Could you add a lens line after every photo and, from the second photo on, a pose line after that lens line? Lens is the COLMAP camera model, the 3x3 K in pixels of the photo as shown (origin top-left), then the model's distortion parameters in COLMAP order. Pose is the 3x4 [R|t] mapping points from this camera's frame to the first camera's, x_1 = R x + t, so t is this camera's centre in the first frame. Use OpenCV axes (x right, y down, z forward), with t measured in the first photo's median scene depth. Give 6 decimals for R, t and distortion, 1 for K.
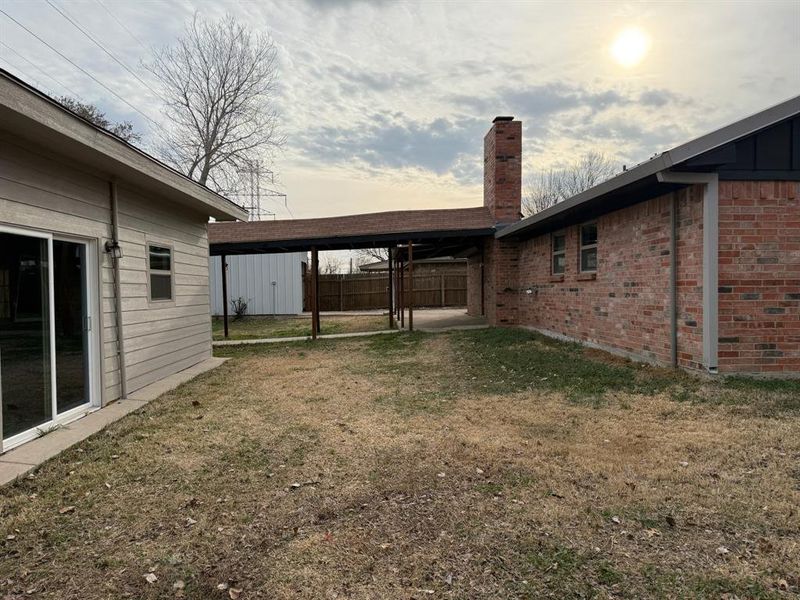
lens RADIAL K [[565.1, 0, 397.6], [0, 565.1, 302.7], [0, 0, 1]] dist [0.066936, -0.075982]
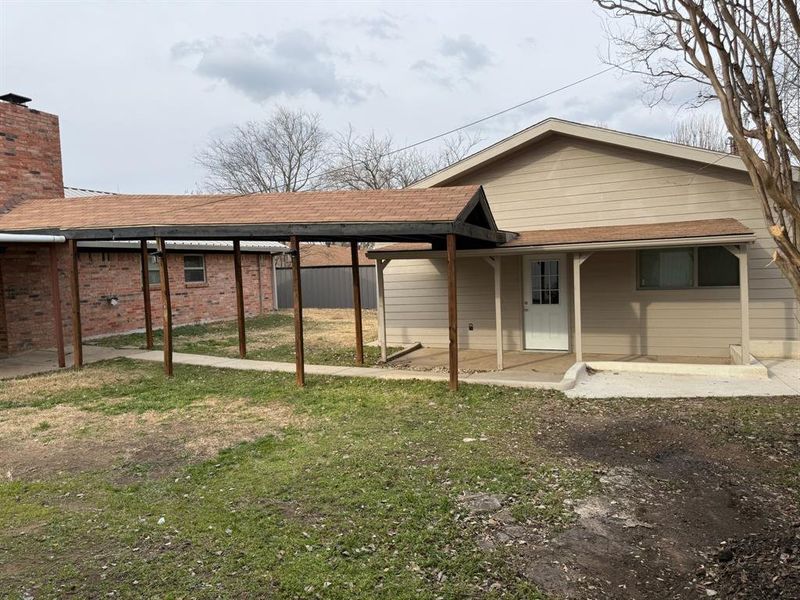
lens RADIAL K [[565.1, 0, 397.6], [0, 565.1, 302.7], [0, 0, 1]] dist [0.066936, -0.075982]
pose [[-0.896587, 0.024253, 0.442203, -1.268874], [0.064342, 0.995039, 0.075883, -0.108641], [-0.438169, 0.096487, -0.893699, 2.923829]]
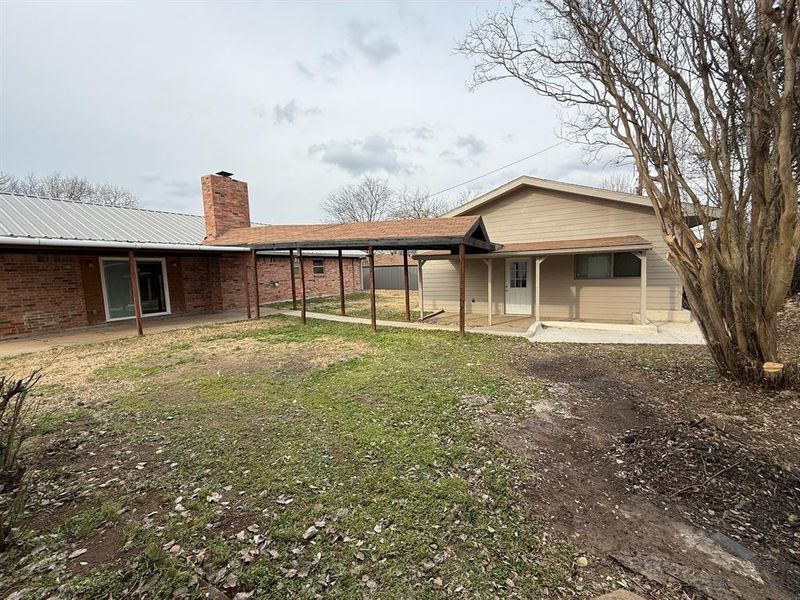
lens RADIAL K [[319.3, 0, 397.6], [0, 319.3, 300.1], [0, 0, 1]] dist [0.003376, 0.000073]
pose [[-0.845106, -0.005356, 0.534572, -1.264595], [0.062091, 0.992199, 0.108101, -0.097554], [-0.530981, 0.124549, -0.838181, 2.902611]]
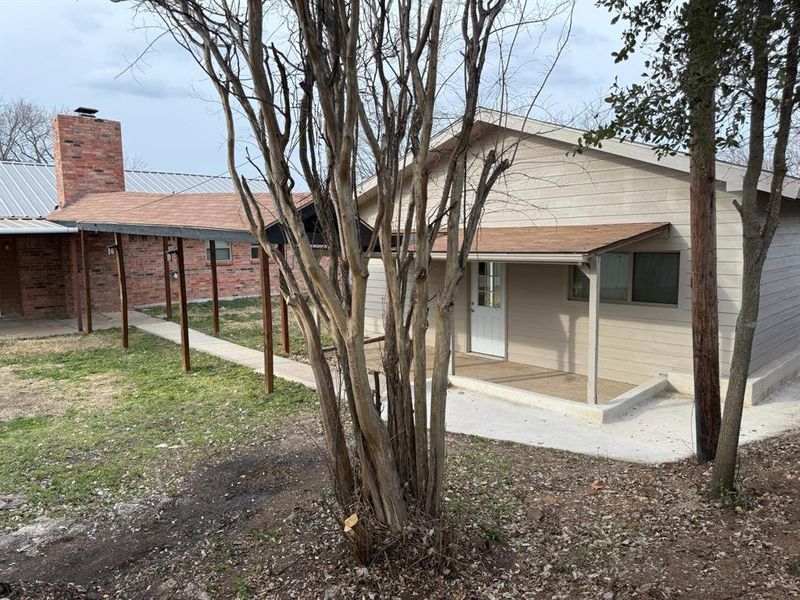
lens RADIAL K [[565.1, 0, 397.6], [0, 565.1, 302.7], [0, 0, 1]] dist [0.066936, -0.075982]
pose [[-0.668210, -0.061086, 0.741461, -1.844528], [0.044168, 0.991608, 0.121499, -0.155642], [-0.742661, 0.113936, -0.659904, 2.500625]]
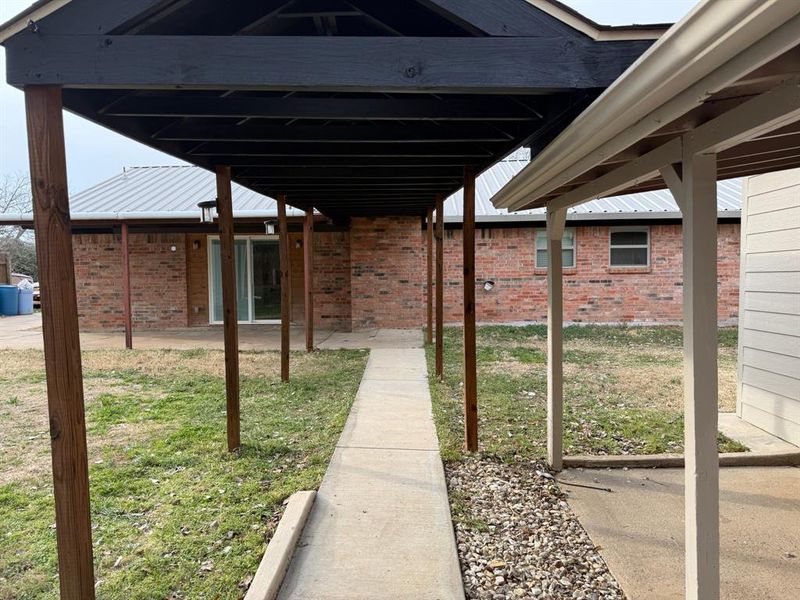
lens RADIAL K [[565.1, 0, 397.6], [0, 565.1, 302.7], [0, 0, 1]] dist [0.066936, -0.075982]
pose [[0.057882, -0.034174, 0.997738, -1.210029], [0.035646, 0.998847, 0.032144, -0.042724], [-0.997687, 0.033705, 0.059033, 1.822731]]
